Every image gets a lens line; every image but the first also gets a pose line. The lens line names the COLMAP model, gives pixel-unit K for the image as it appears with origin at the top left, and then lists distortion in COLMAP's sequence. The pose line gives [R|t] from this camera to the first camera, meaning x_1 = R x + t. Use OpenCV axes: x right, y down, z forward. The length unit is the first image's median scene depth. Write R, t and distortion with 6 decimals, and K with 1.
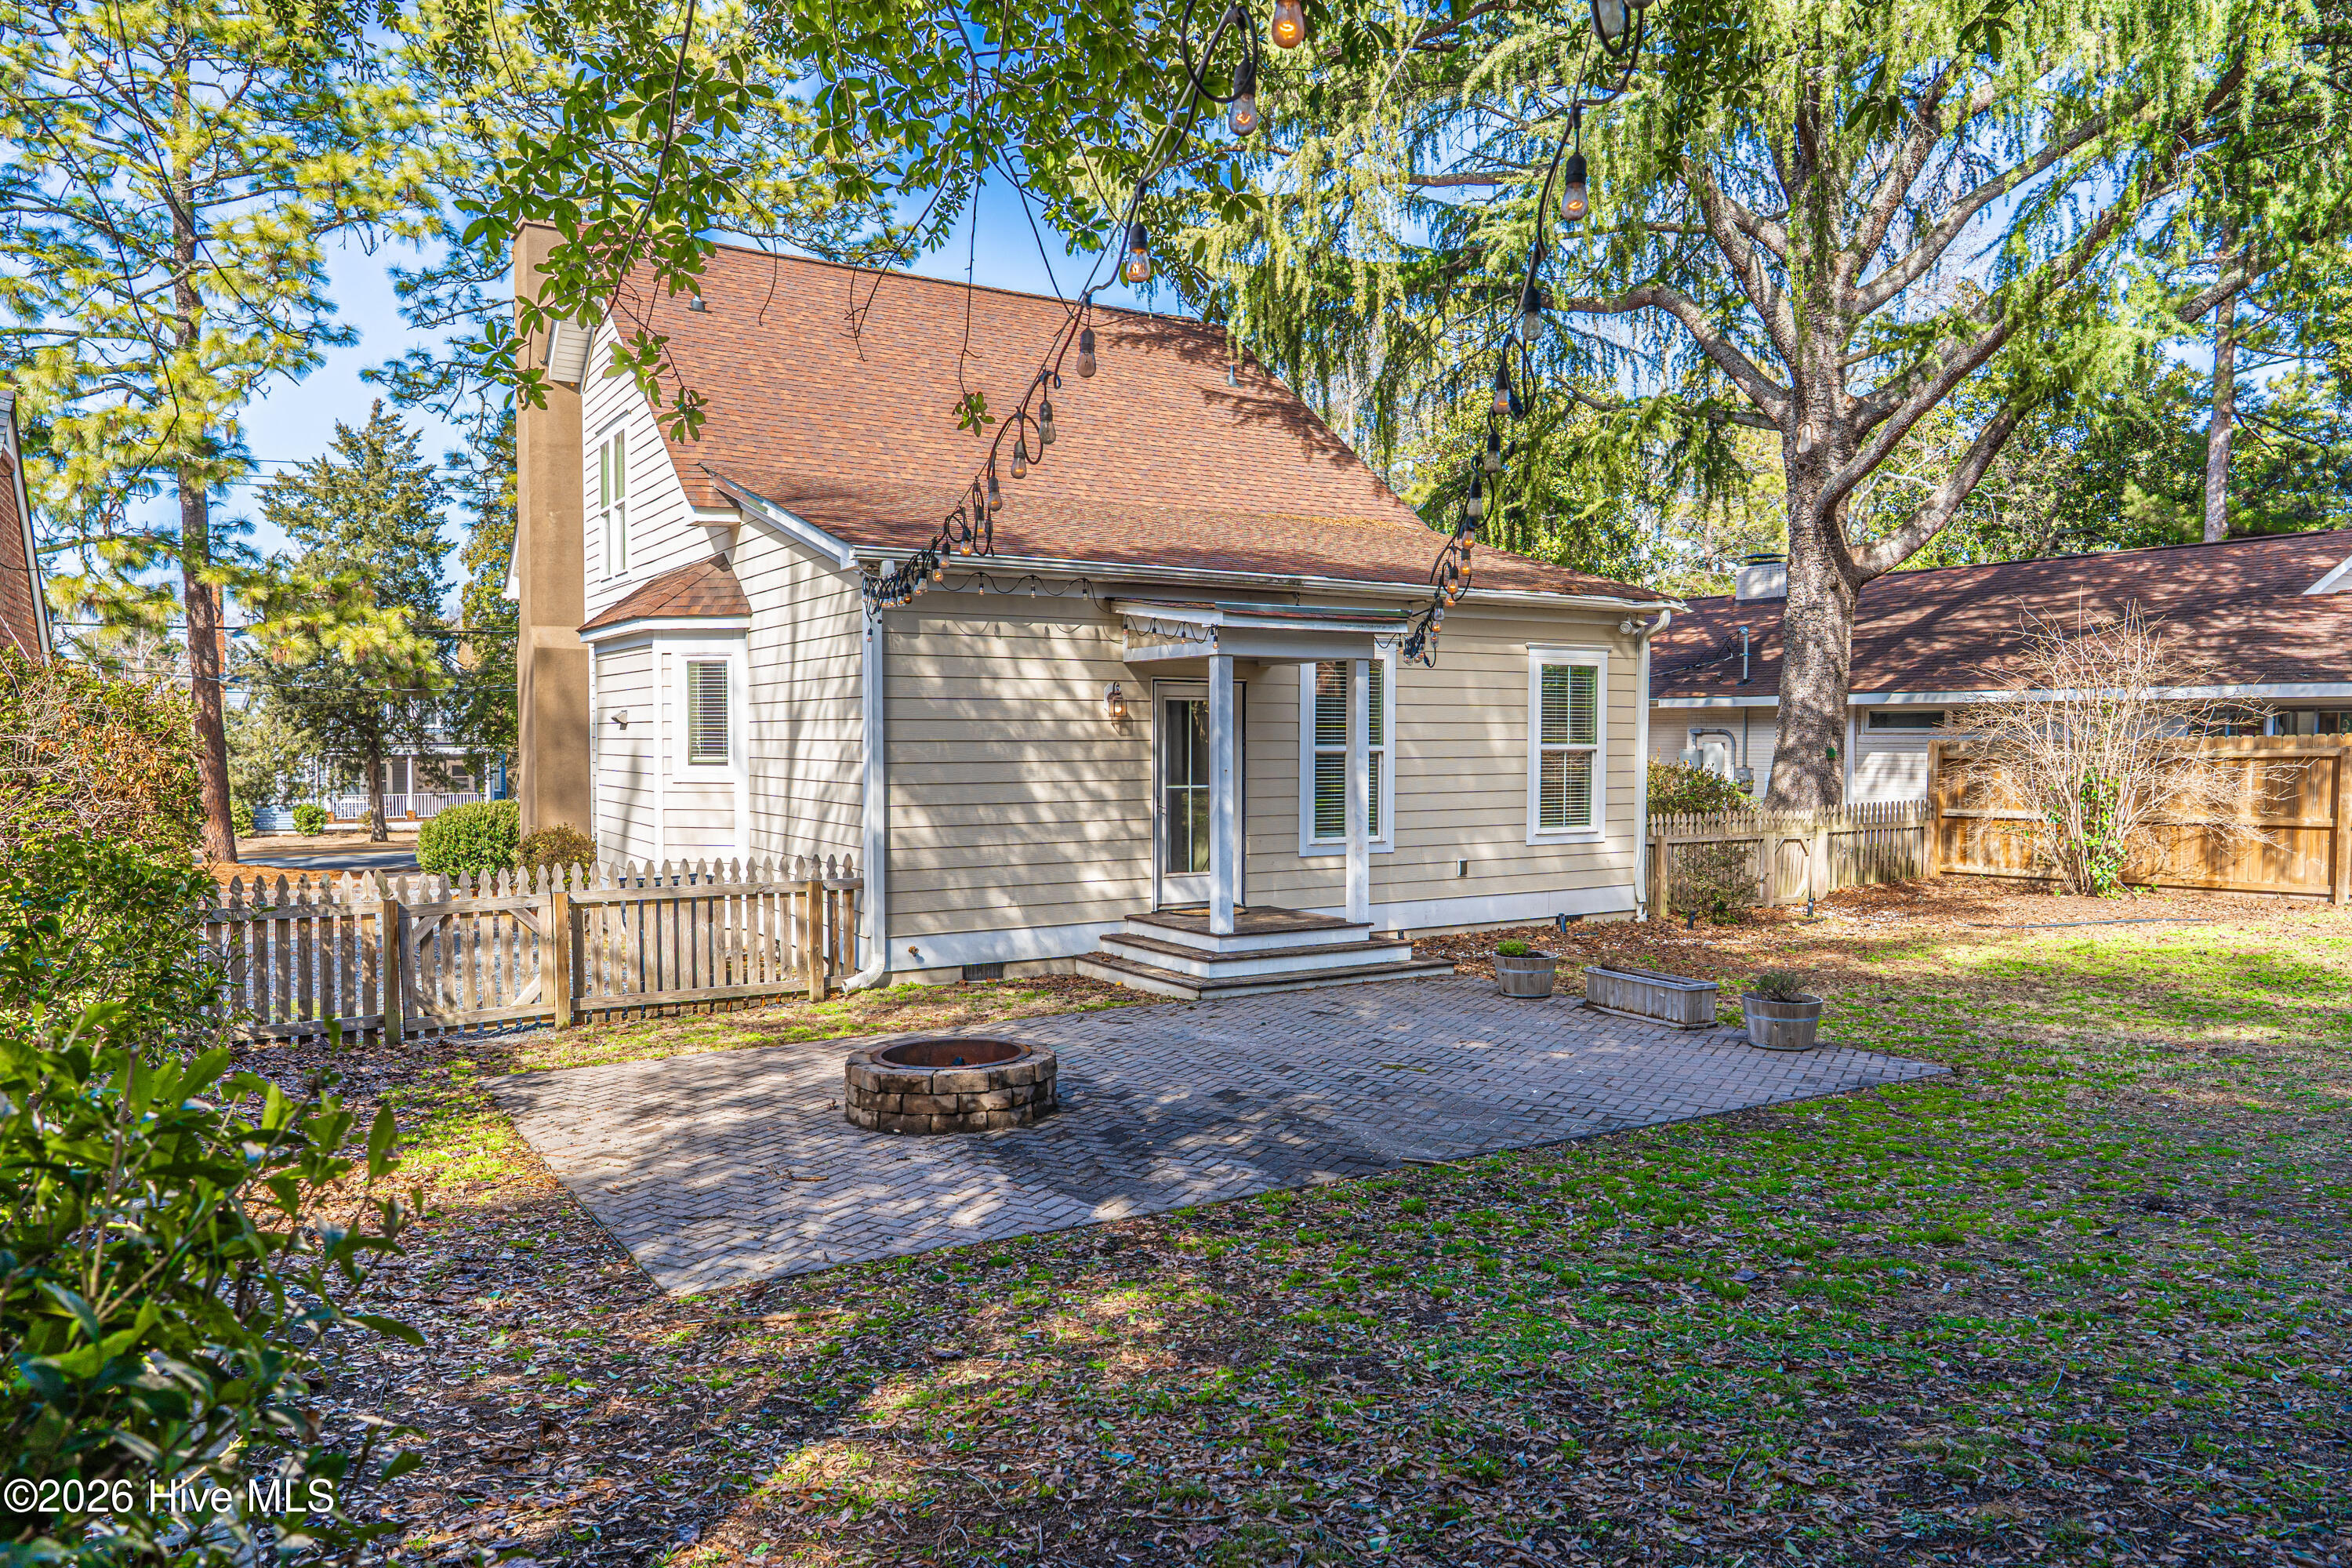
lens RADIAL K [[1589.9, 0, 1149.3], [0, 1589.9, 792.6], [0, 0, 1]] dist [-0.009151, 0.001334]
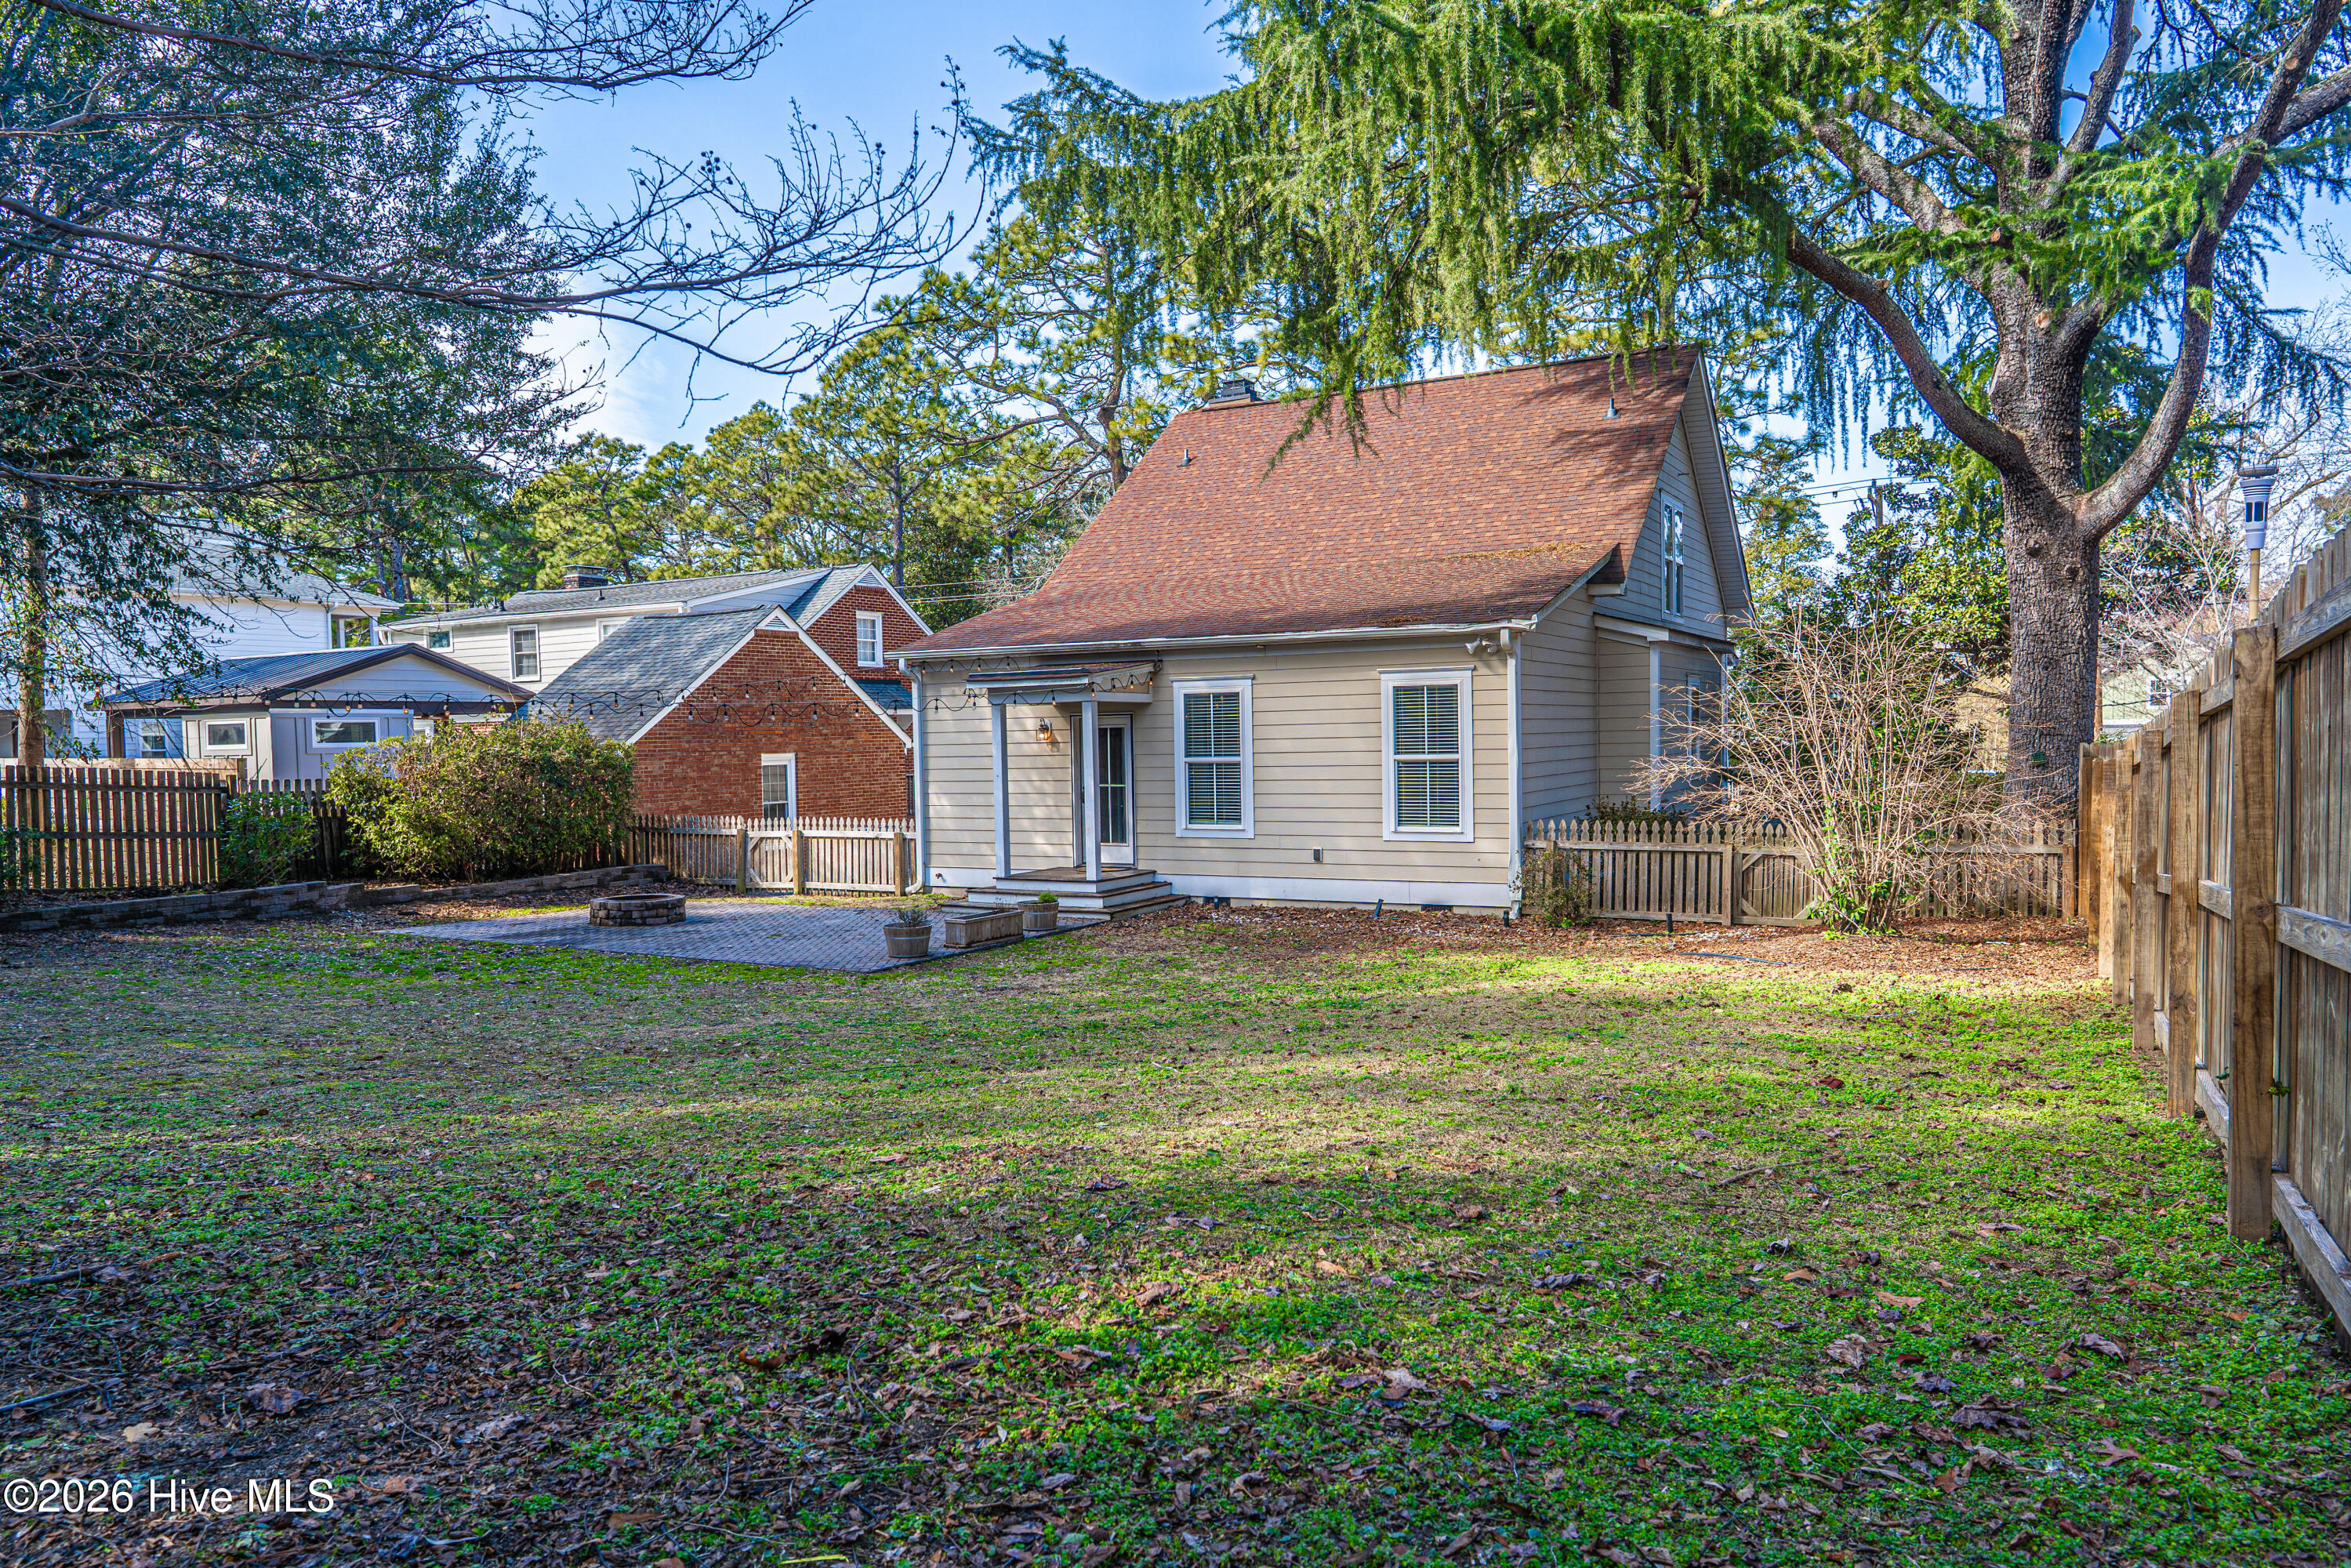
lens RADIAL K [[1589.3, 0, 1148.9], [0, 1589.3, 792.6], [0, 0, 1]] dist [-0.009151, 0.001334]
pose [[0.480368, 0.032964, -0.876448, 1.182343], [-0.001389, 0.999321, 0.036824, -0.045472], [0.877066, -0.016471, 0.480087, 0.281019]]
